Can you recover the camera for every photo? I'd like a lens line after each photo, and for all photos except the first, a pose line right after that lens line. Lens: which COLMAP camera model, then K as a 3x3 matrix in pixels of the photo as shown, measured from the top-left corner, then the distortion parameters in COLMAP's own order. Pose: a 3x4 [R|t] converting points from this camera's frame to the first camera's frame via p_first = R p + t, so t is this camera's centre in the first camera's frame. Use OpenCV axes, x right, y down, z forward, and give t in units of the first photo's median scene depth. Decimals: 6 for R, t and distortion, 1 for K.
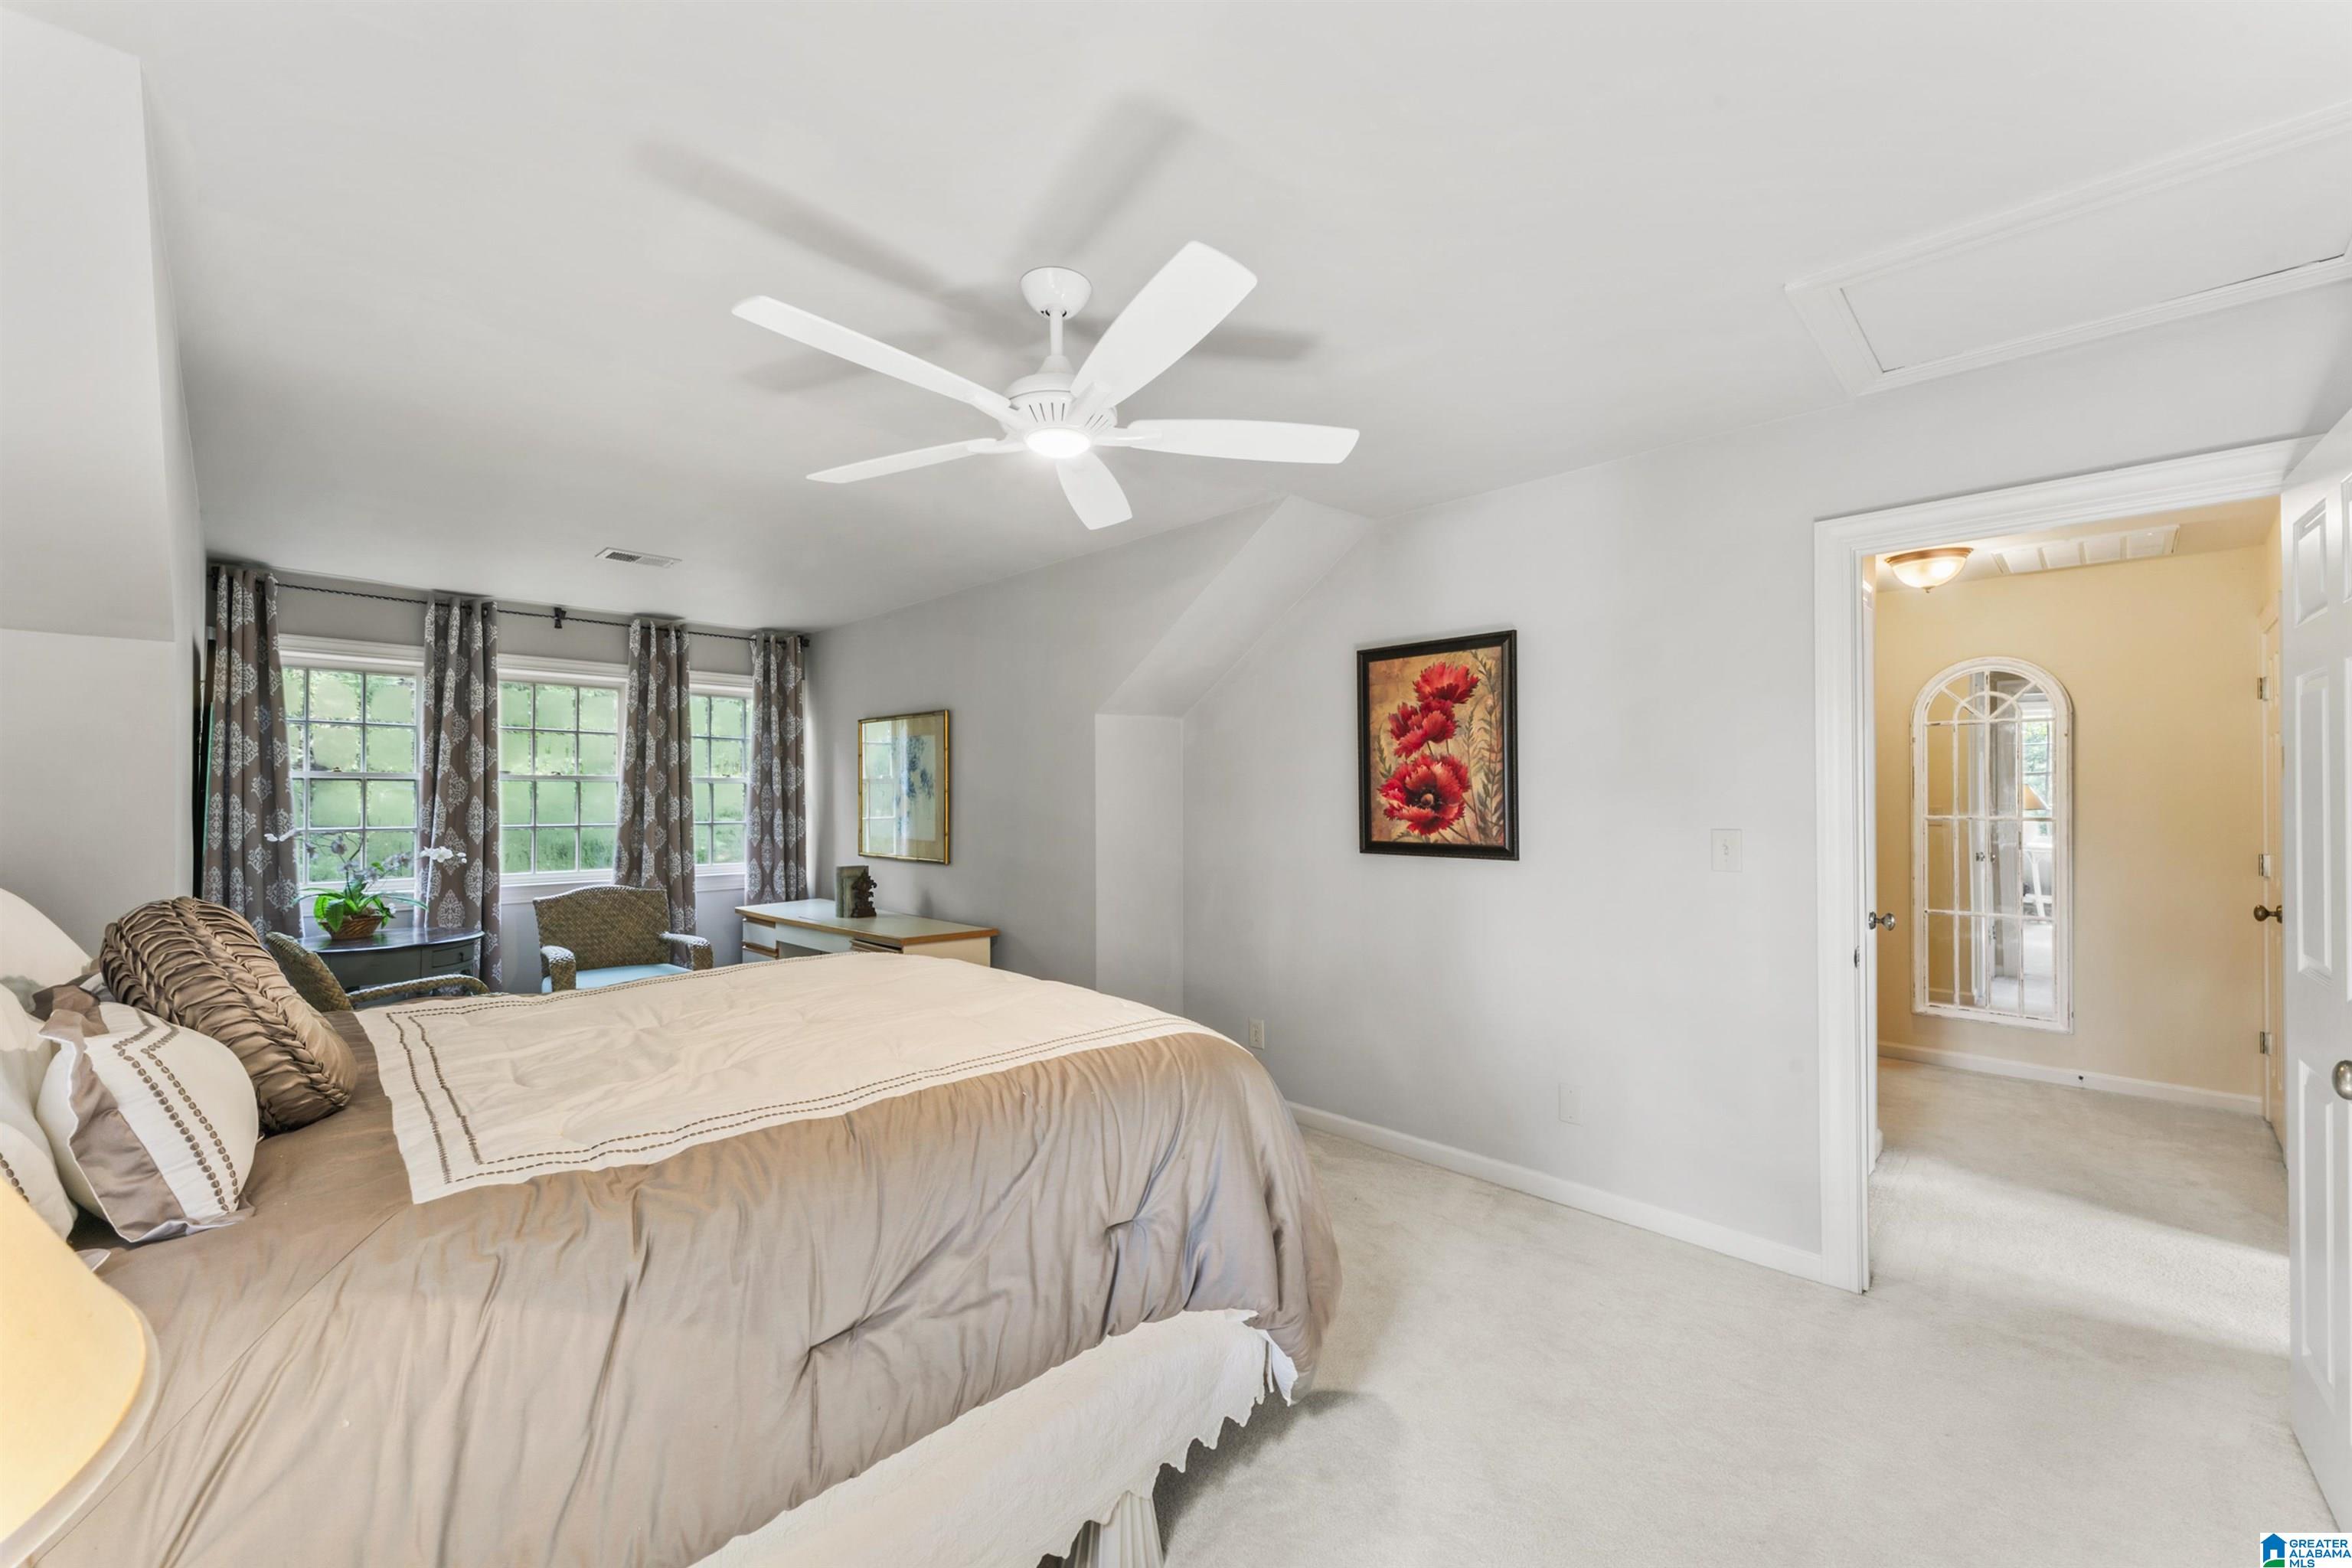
lens RADIAL K [[940.3, 0, 1177.6], [0, 940.3, 793.9], [0, 0, 1]] dist [0.004138, -0.000736]
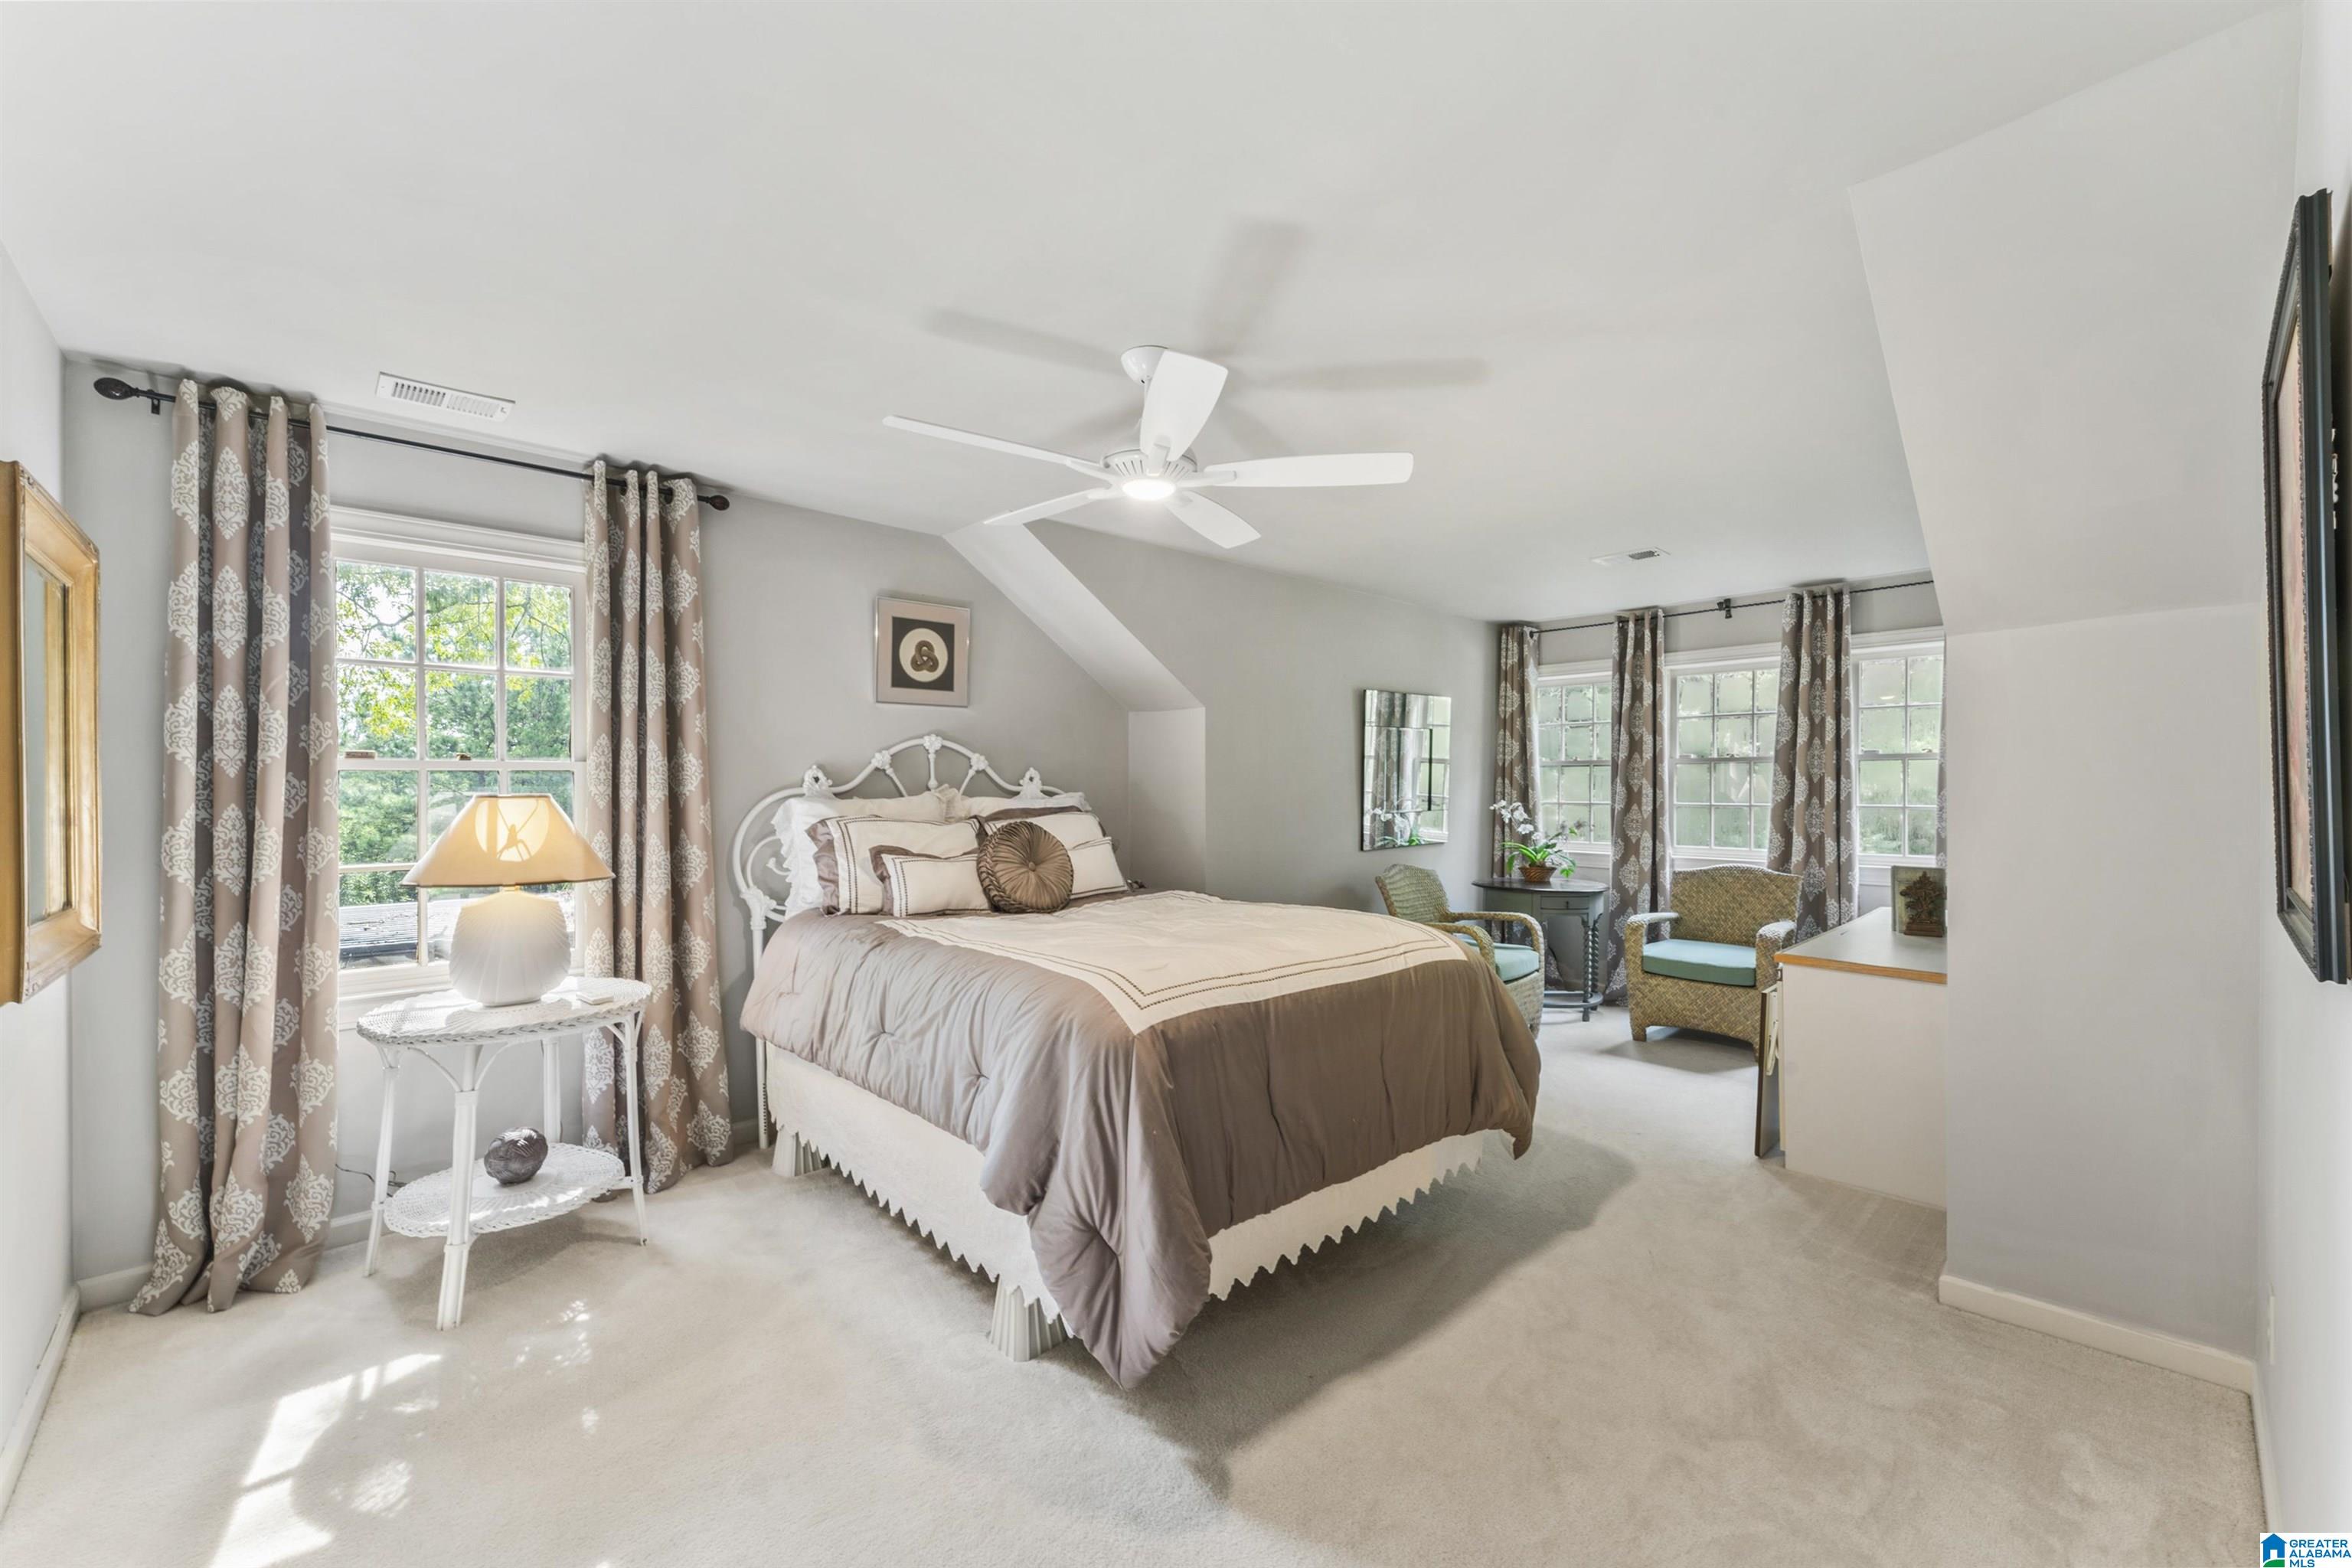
lens RADIAL K [[940.3, 0, 1177.2], [0, 940.3, 784.5], [0, 0, 1]] dist [0.004138, -0.000736]
pose [[-0.017538, 0.000869, -0.999846, 0.494995], [0.010722, 0.999942, 0.000681, 0.004054], [0.999789, -0.010708, -0.017546, 0.479351]]
